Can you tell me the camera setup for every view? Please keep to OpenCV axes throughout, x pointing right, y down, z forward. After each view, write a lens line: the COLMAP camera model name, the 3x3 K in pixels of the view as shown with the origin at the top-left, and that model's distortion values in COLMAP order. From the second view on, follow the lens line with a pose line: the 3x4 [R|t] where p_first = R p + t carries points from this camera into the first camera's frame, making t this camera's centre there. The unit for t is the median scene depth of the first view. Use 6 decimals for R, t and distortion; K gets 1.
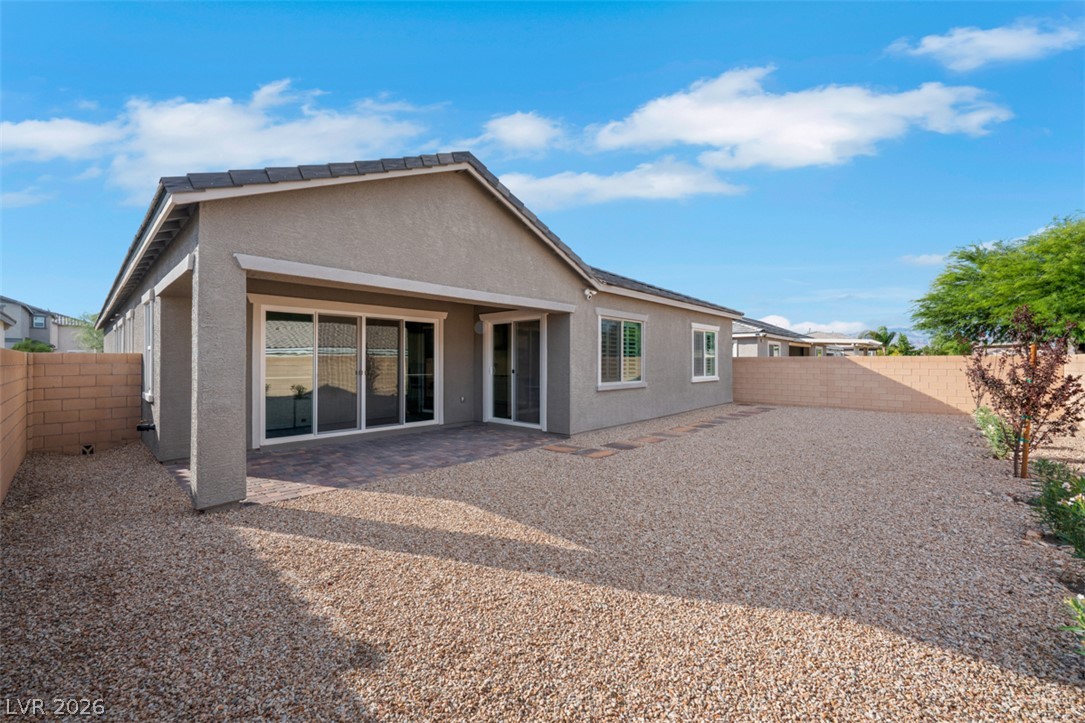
lens RADIAL K [[436.8, 0, 538.0], [0, 436.8, 360.1], [0, 0, 1]] dist [-0.008359, -0.000131]
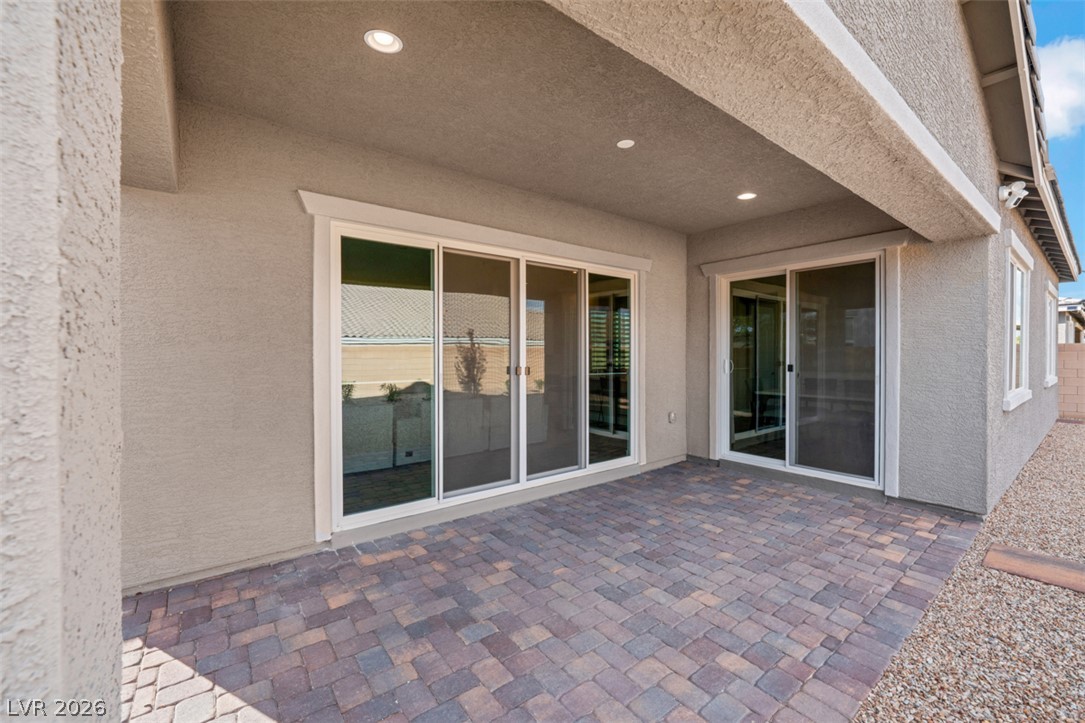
lens RADIAL K [[441.6, 0, 540.7], [0, 441.6, 358.0], [0, 0, 1]] dist [0.002194, 0.000411]
pose [[0.989153, 0.002382, -0.146871, -0.271999], [-0.000153, 0.999885, 0.015188, 0.005754], [0.146890, -0.015000, 0.989039, 0.442547]]
